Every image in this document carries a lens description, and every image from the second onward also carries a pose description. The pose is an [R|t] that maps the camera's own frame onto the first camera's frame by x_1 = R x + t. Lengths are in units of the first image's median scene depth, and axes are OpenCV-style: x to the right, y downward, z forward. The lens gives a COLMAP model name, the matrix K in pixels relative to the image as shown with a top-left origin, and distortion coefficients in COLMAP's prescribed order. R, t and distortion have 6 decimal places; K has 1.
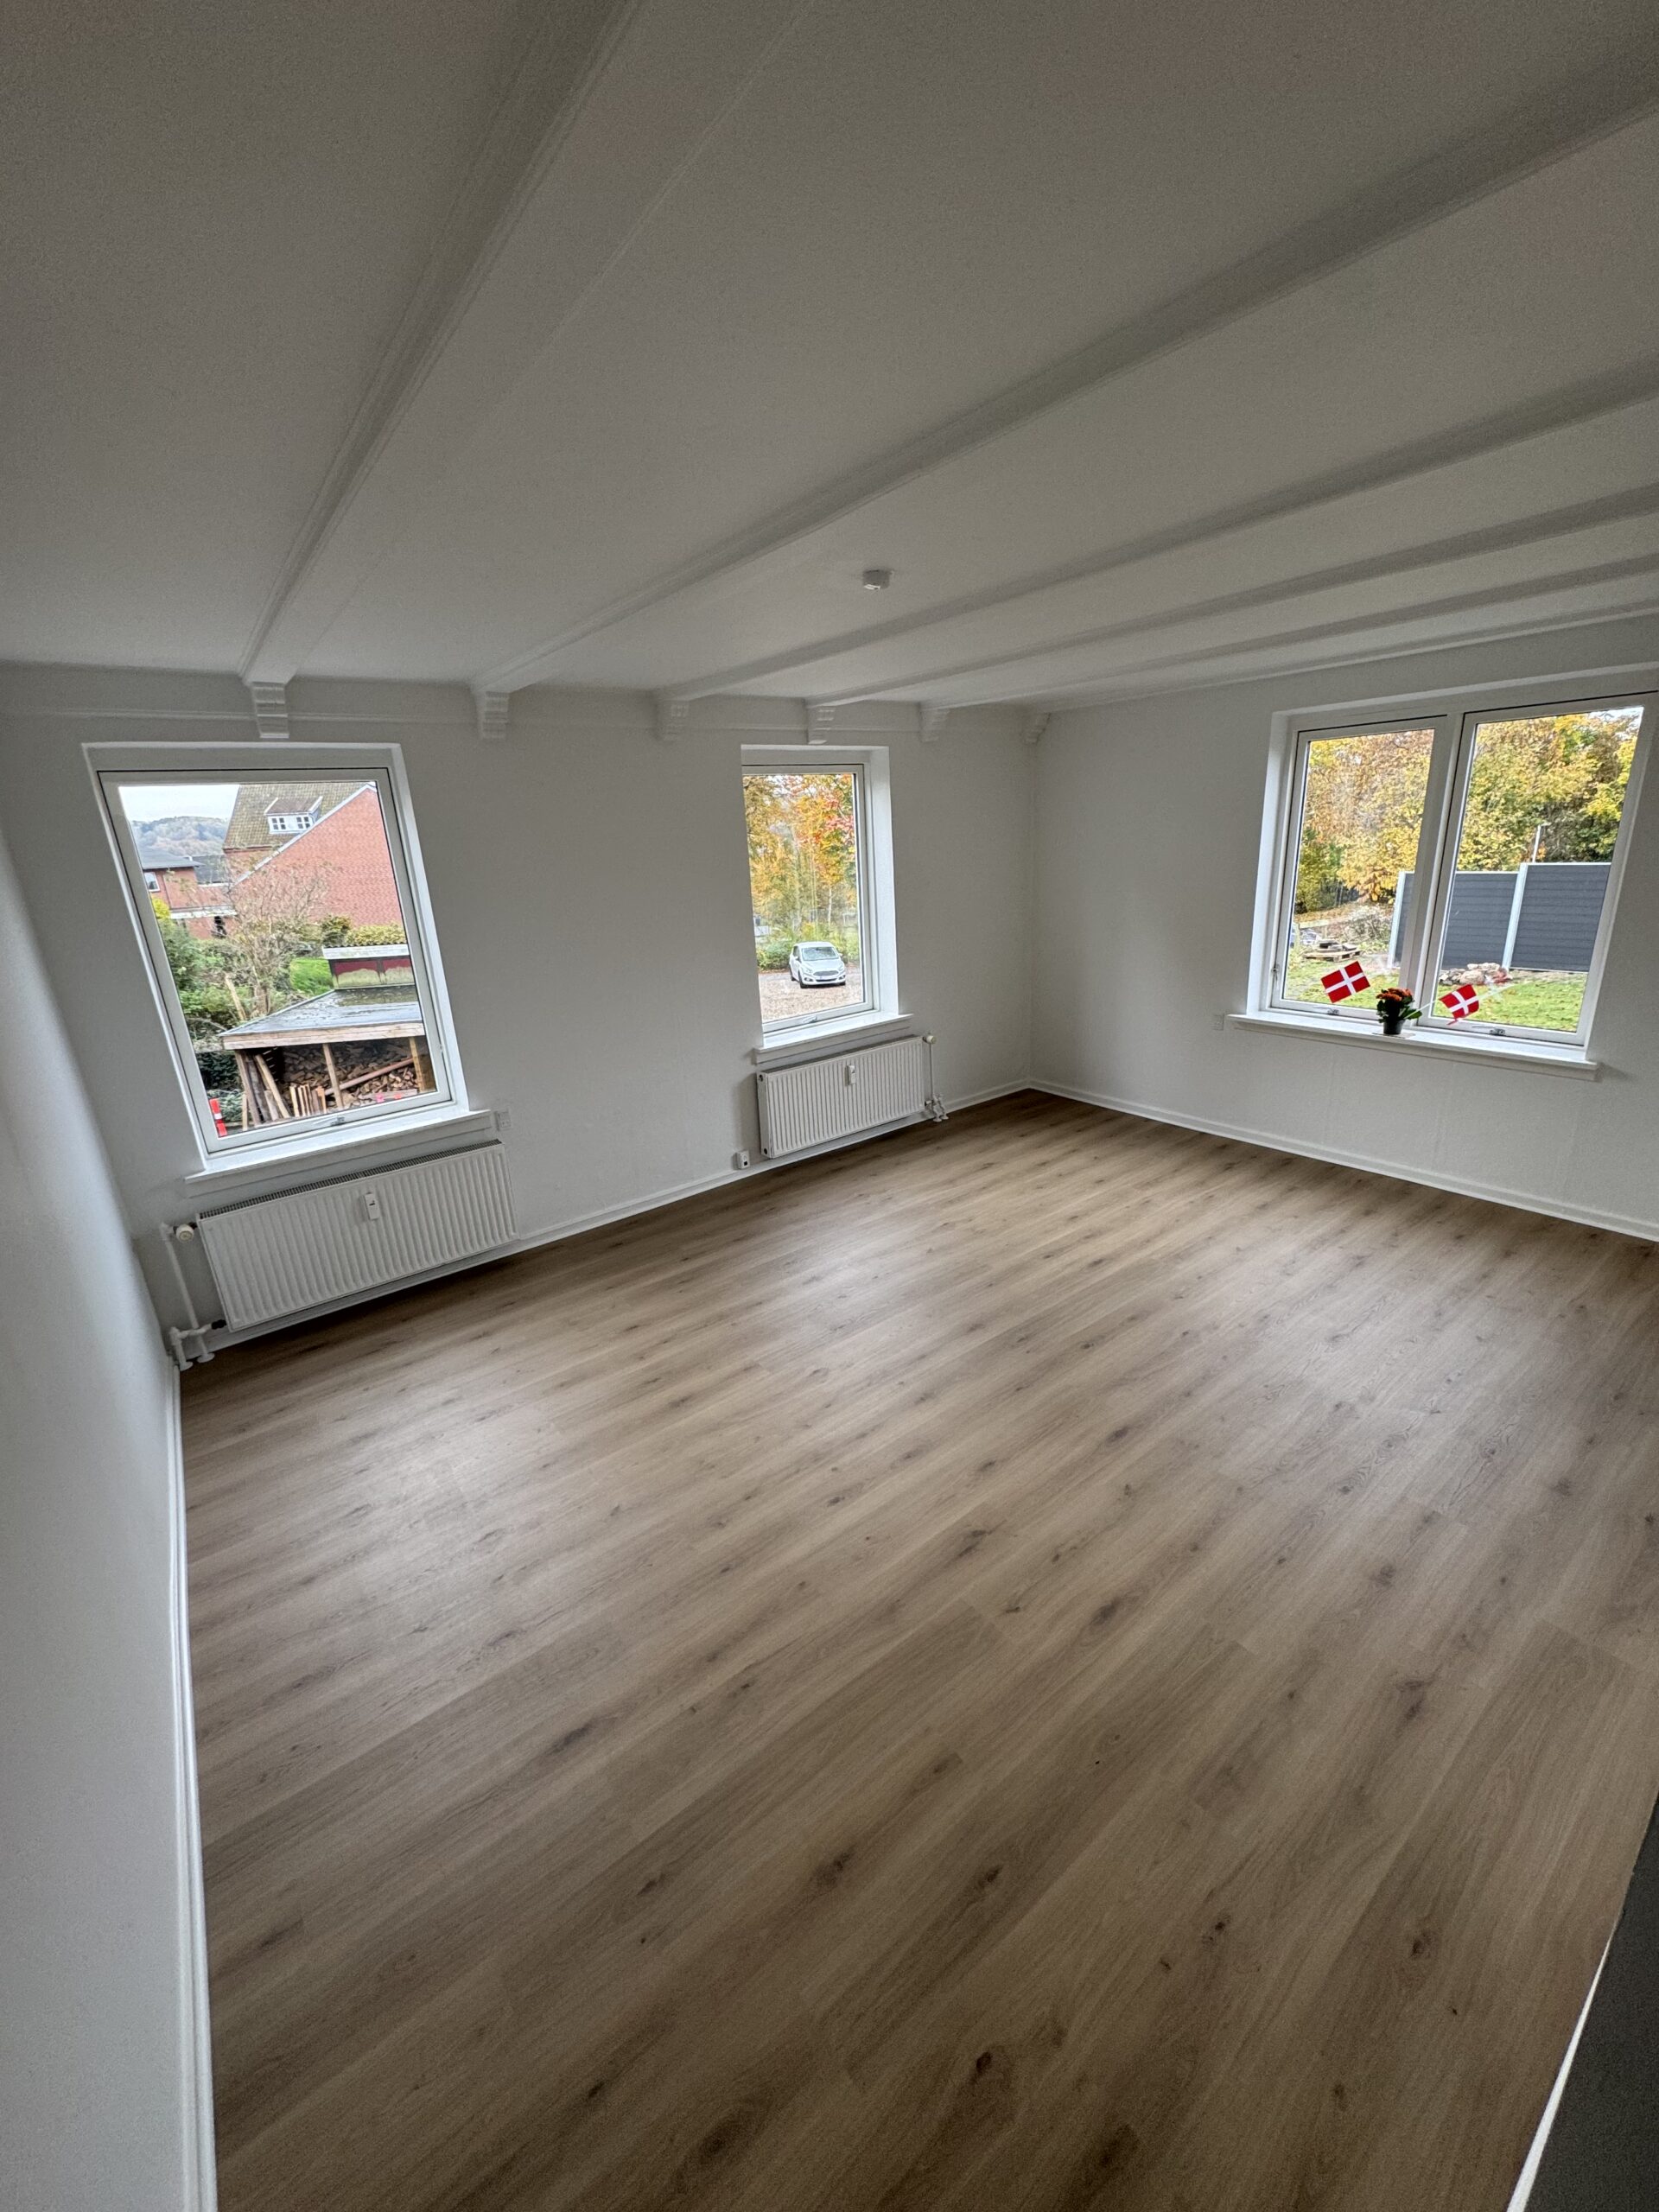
lens RADIAL K [[879.3, 0, 828.3], [0, 879.3, 1105.9], [0, 0, 1]] dist [-0.001668, 0.000294]
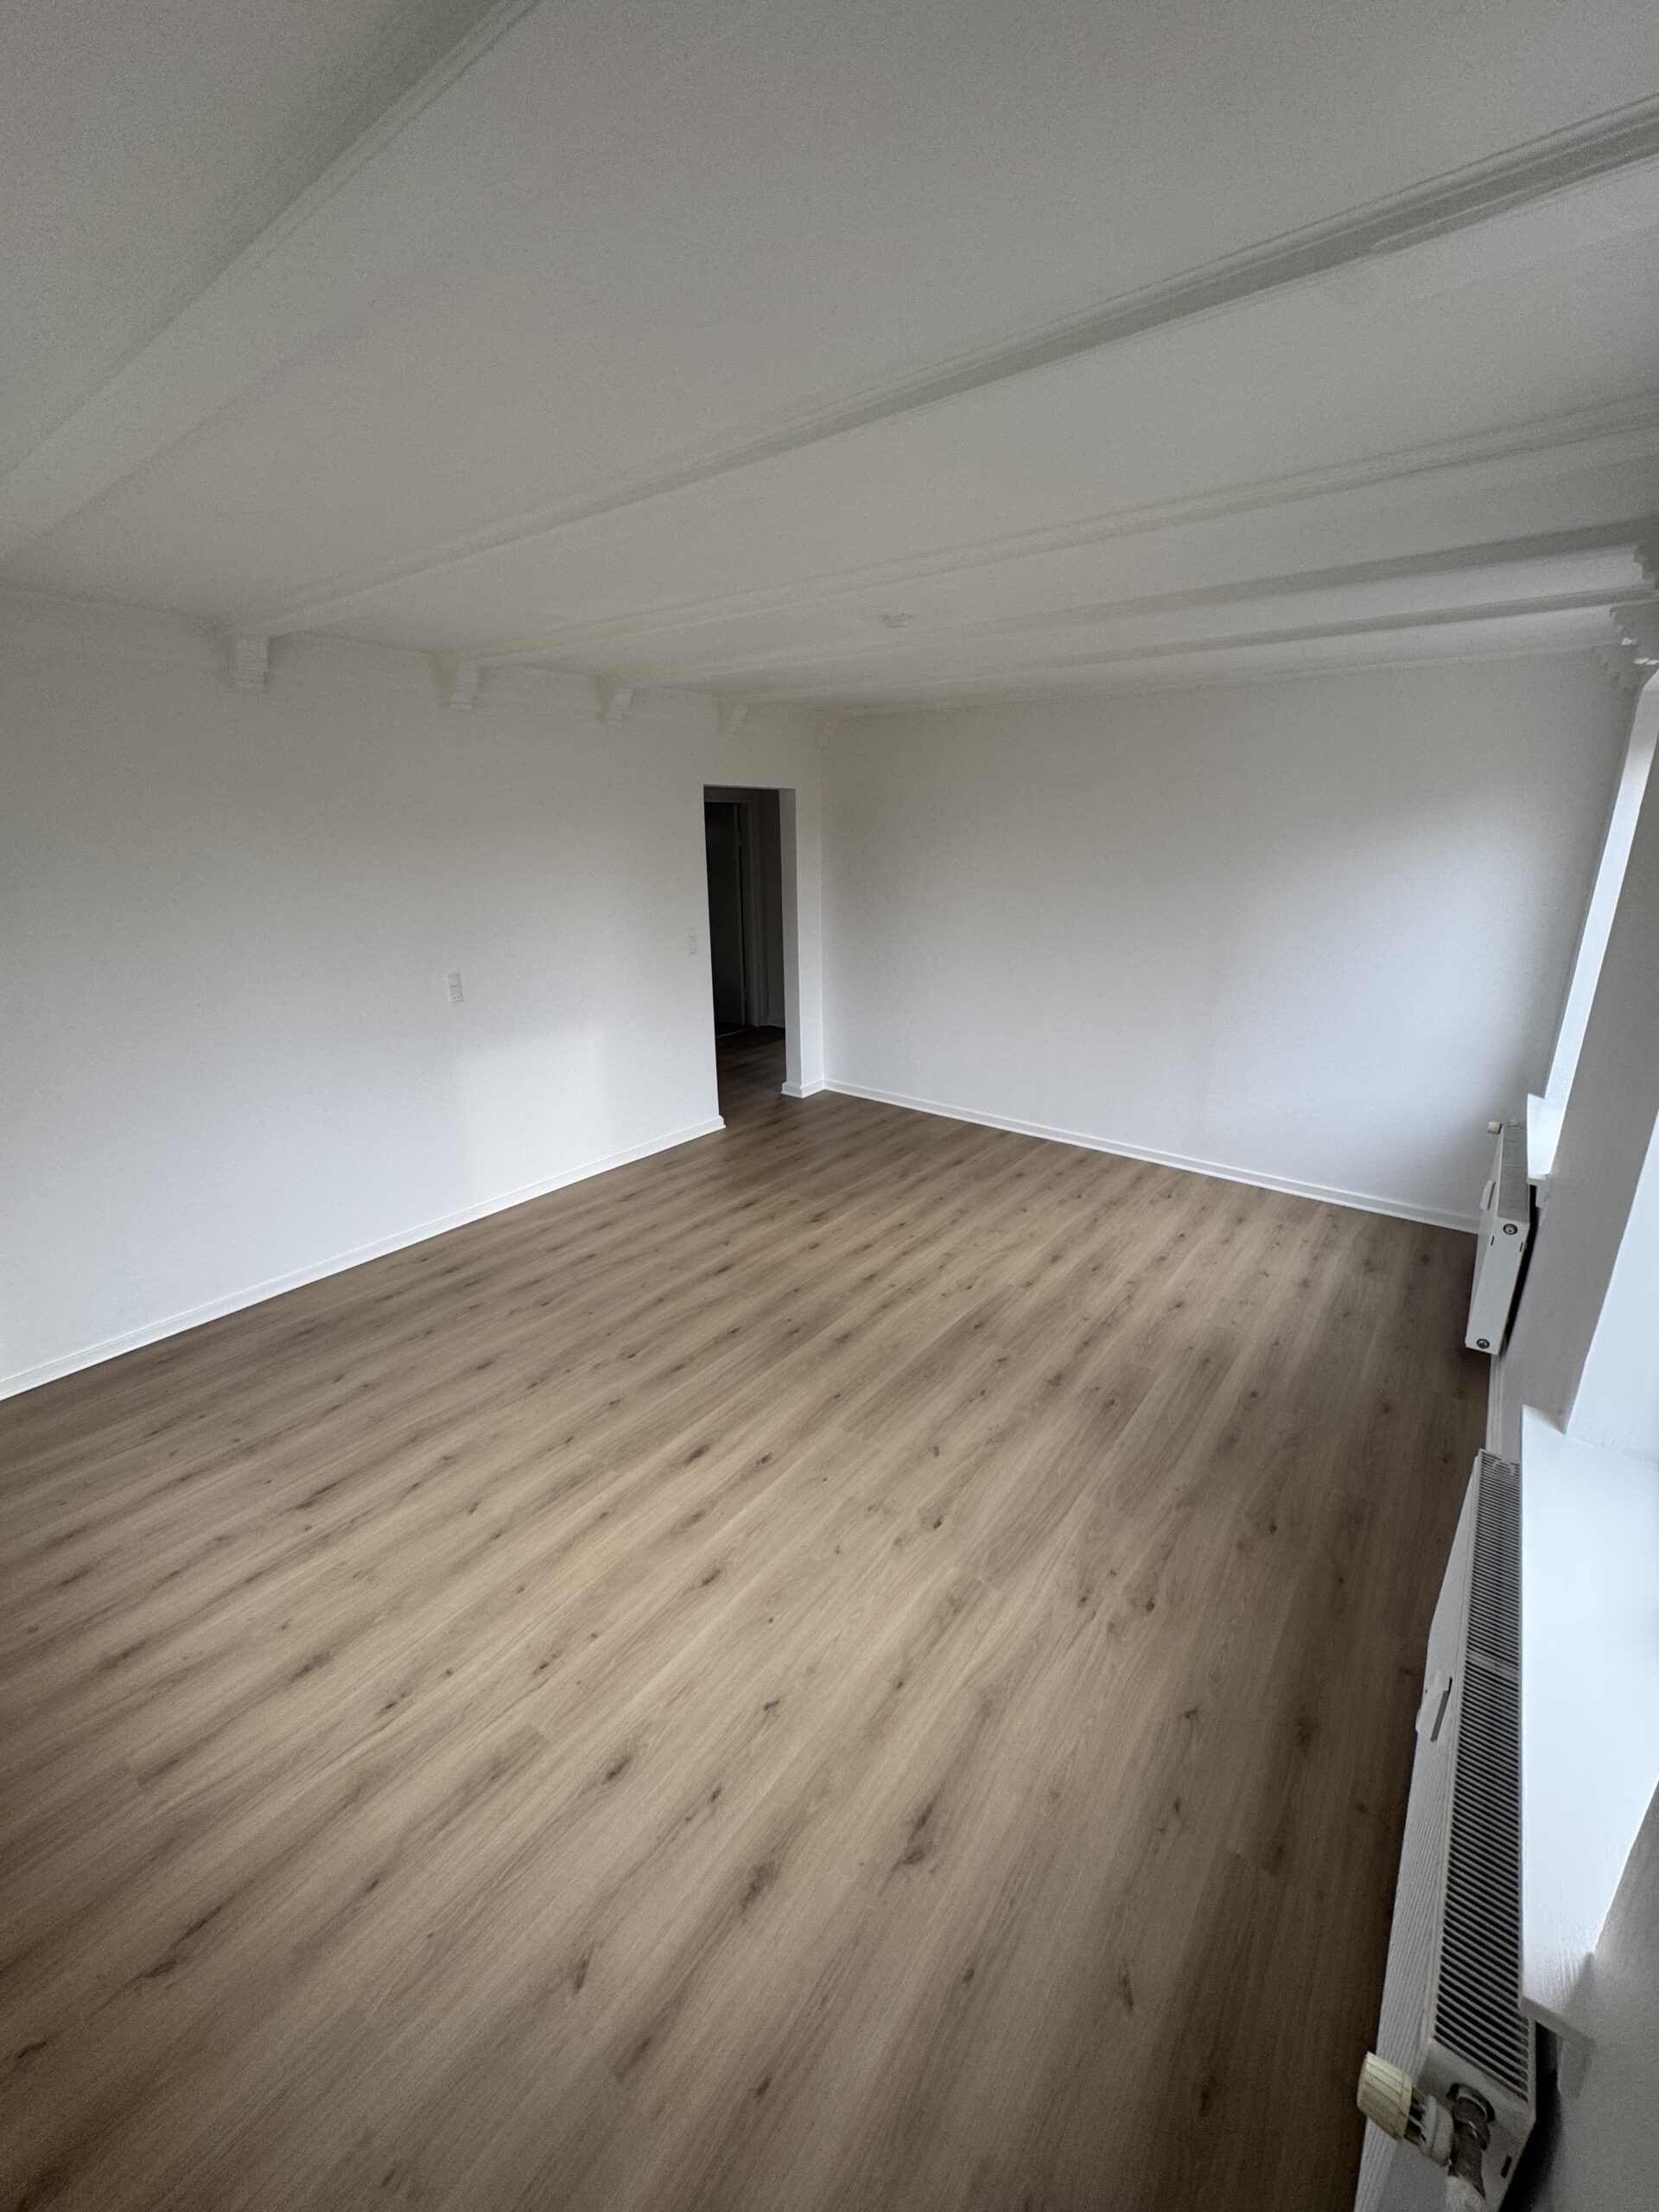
lens RADIAL K [[879.3, 0, 827.8], [0, 879.3, 1103.6], [0, 0, 1]] dist [-0.001668, 0.000294]
pose [[-0.962557, 0.137808, -0.233436, 0.329223], [-0.023526, 0.815422, 0.578388, -0.456753], [0.270055, 0.562224, -0.781649, 1.414858]]
